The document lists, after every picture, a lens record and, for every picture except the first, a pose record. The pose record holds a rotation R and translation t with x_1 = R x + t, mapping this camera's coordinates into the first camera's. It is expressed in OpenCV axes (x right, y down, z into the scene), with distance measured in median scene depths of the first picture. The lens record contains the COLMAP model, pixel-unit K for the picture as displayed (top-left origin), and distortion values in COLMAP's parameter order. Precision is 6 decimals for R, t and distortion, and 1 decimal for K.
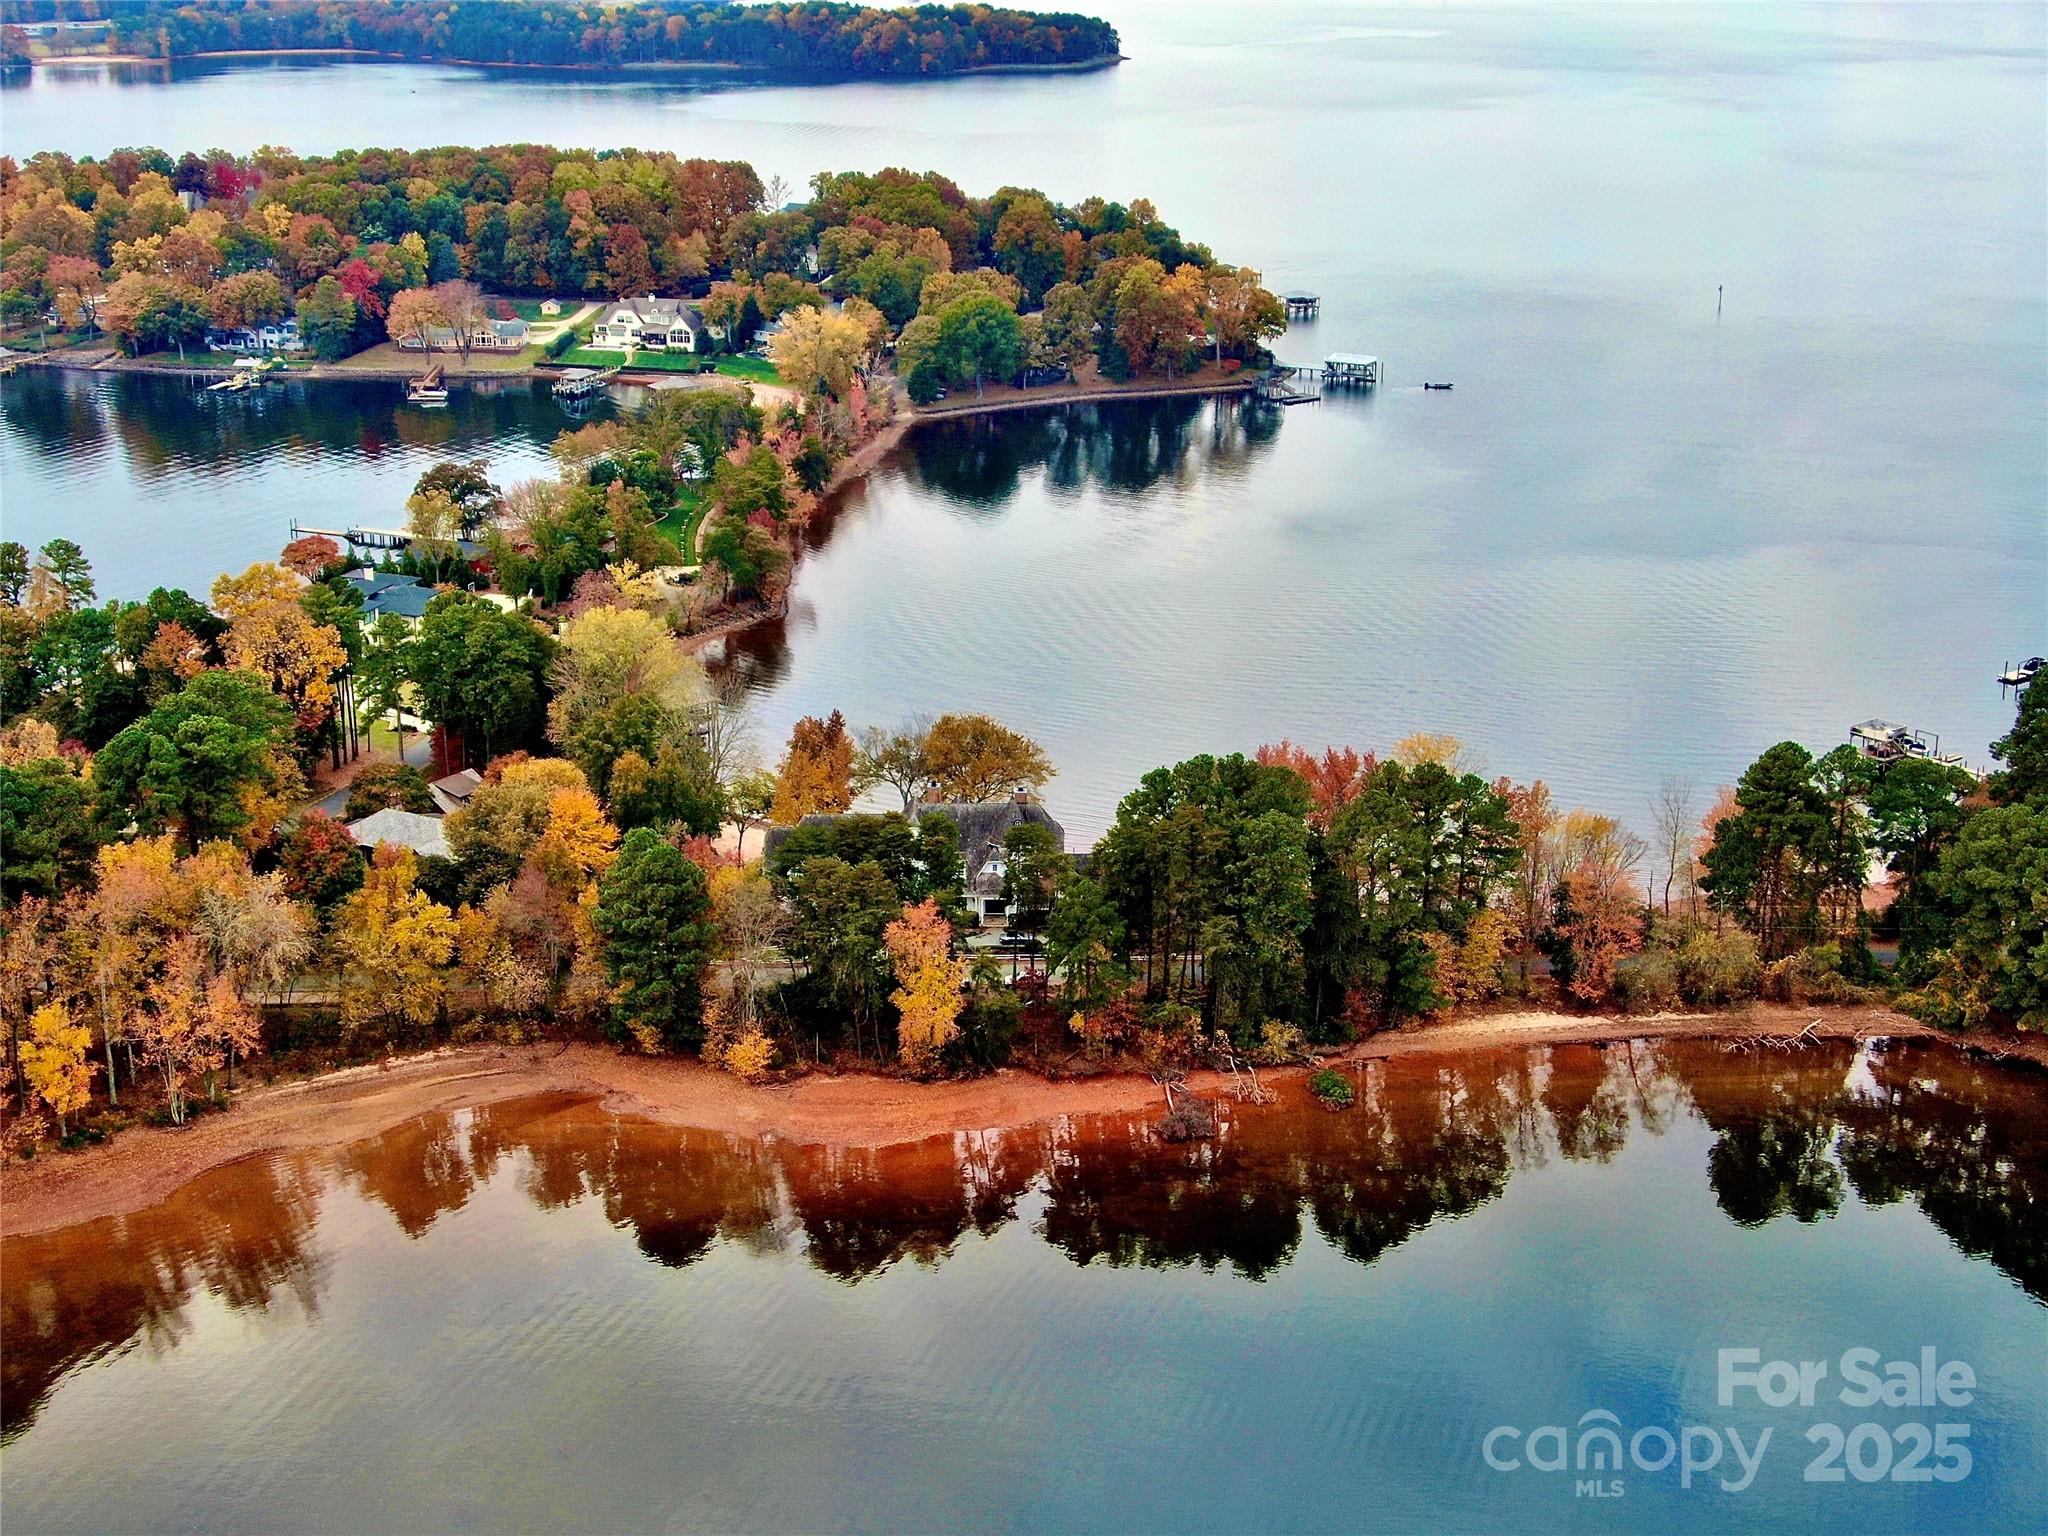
lens RADIAL K [[2903.5, 0, 1024.0], [0, 2903.5, 768.0], [0, 0, 1]] dist [0.357692, -1.981615]
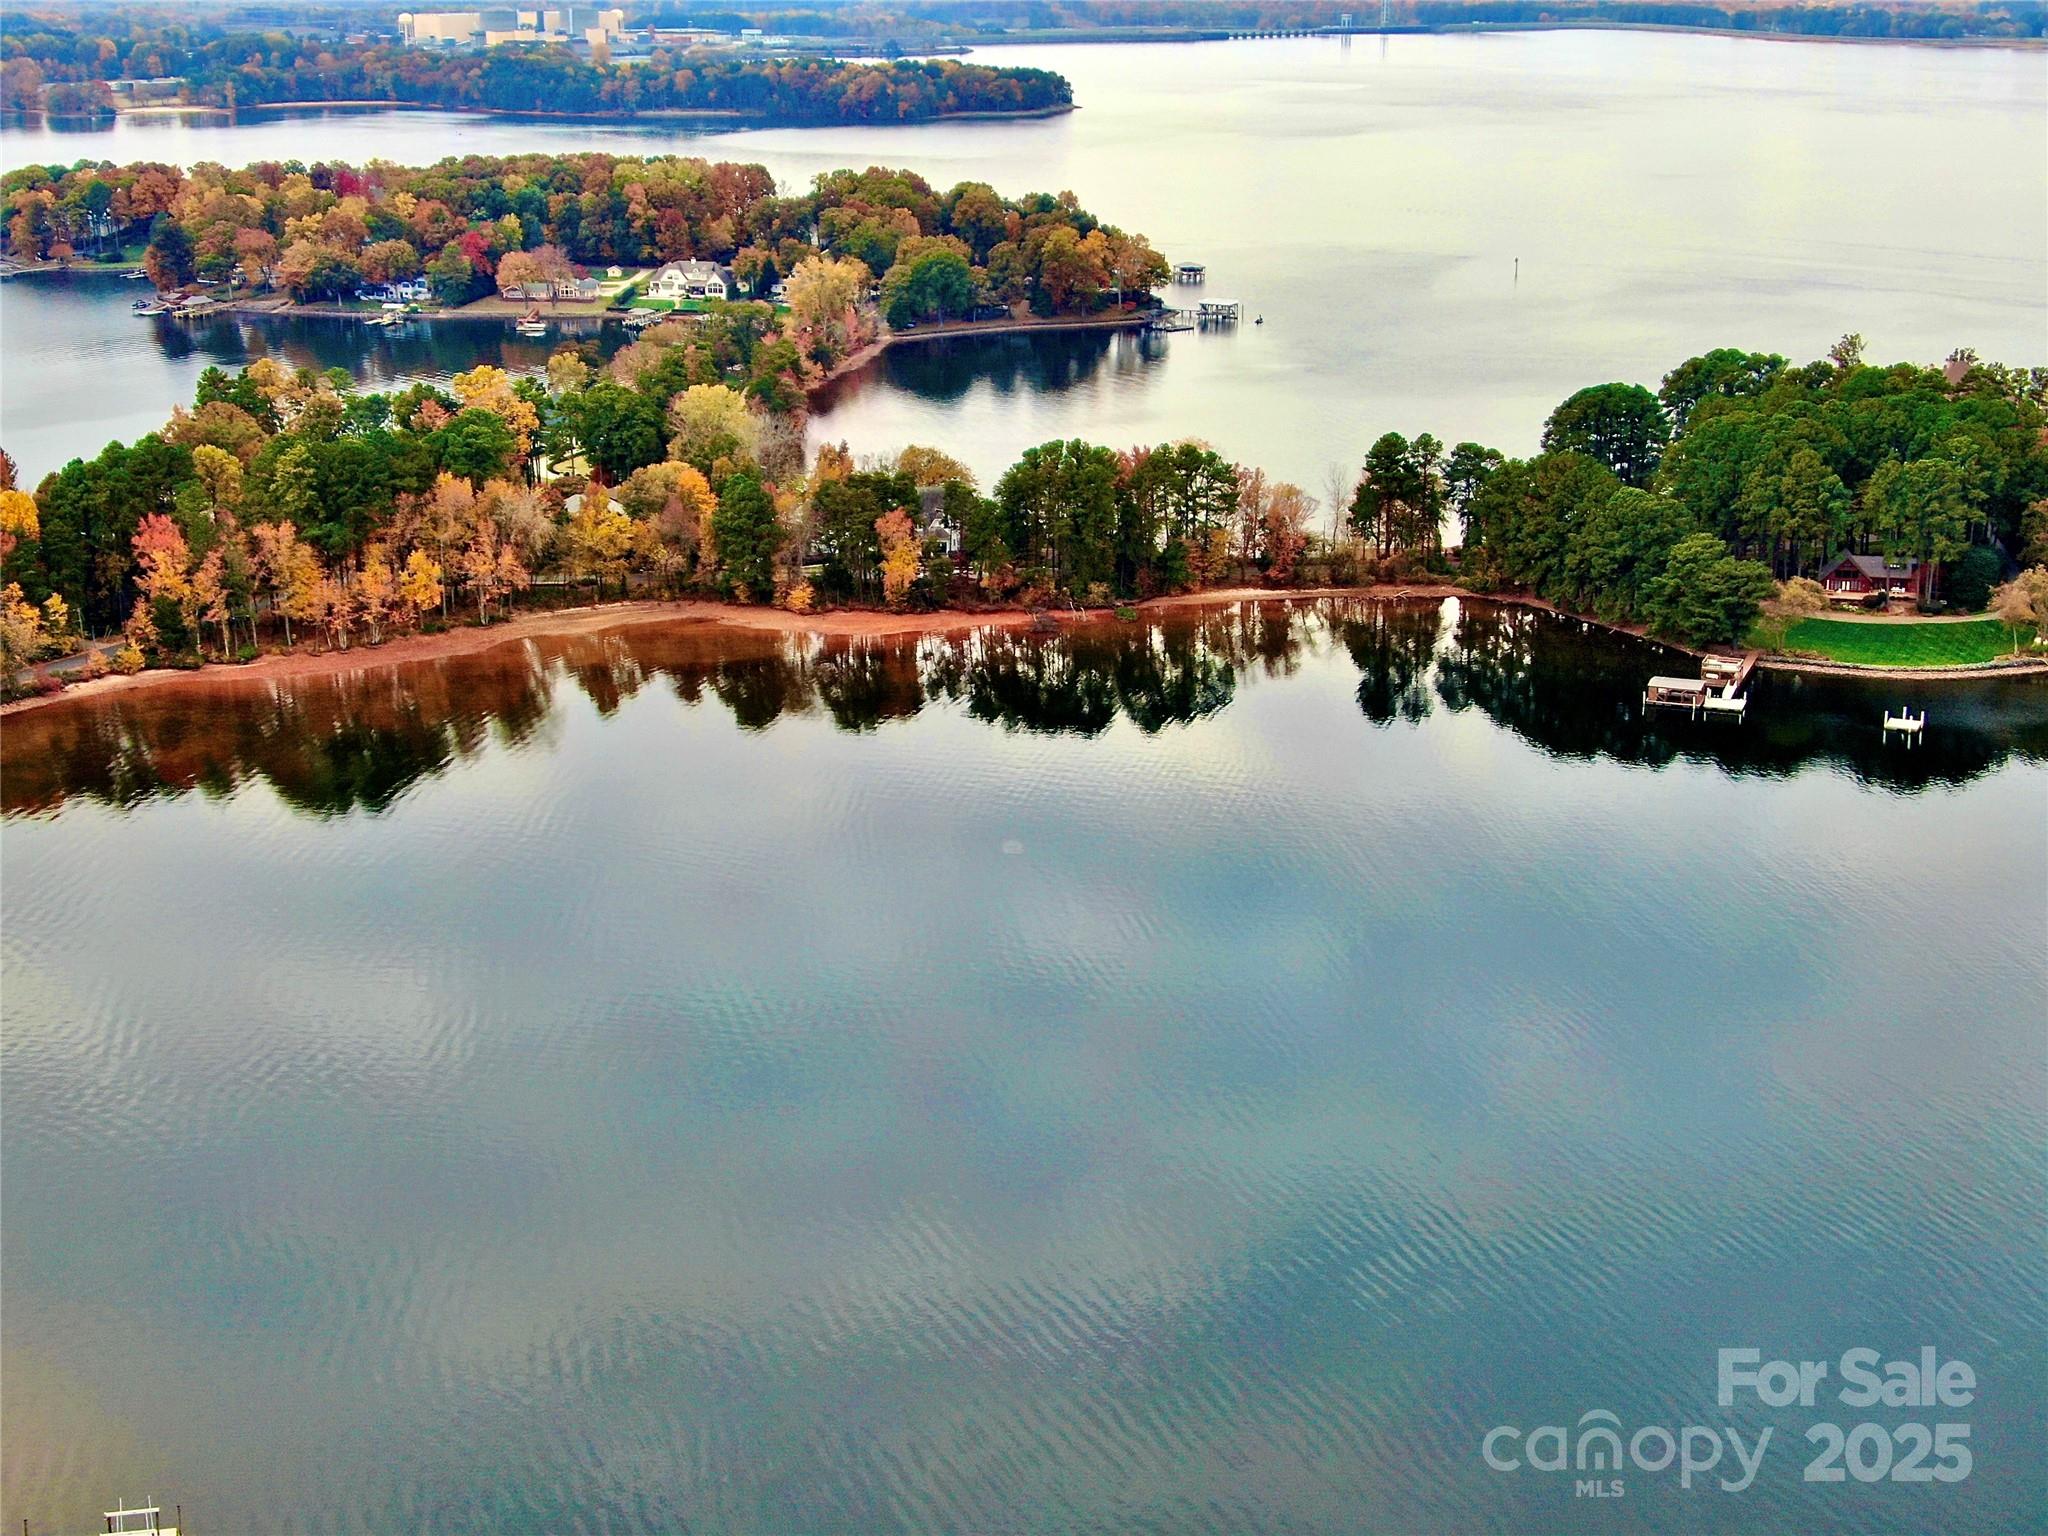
lens RADIAL K [[2903.5, 0, 1024.0], [0, 2903.5, 768.0], [0, 0, 1]] dist [0.357692, -1.981615]
pose [[0.999971, -0.004254, 0.006307, 0.012989], [0.004403, 0.999706, -0.023828, 0.102124], [-0.006204, 0.023855, 0.999696, -0.322983]]
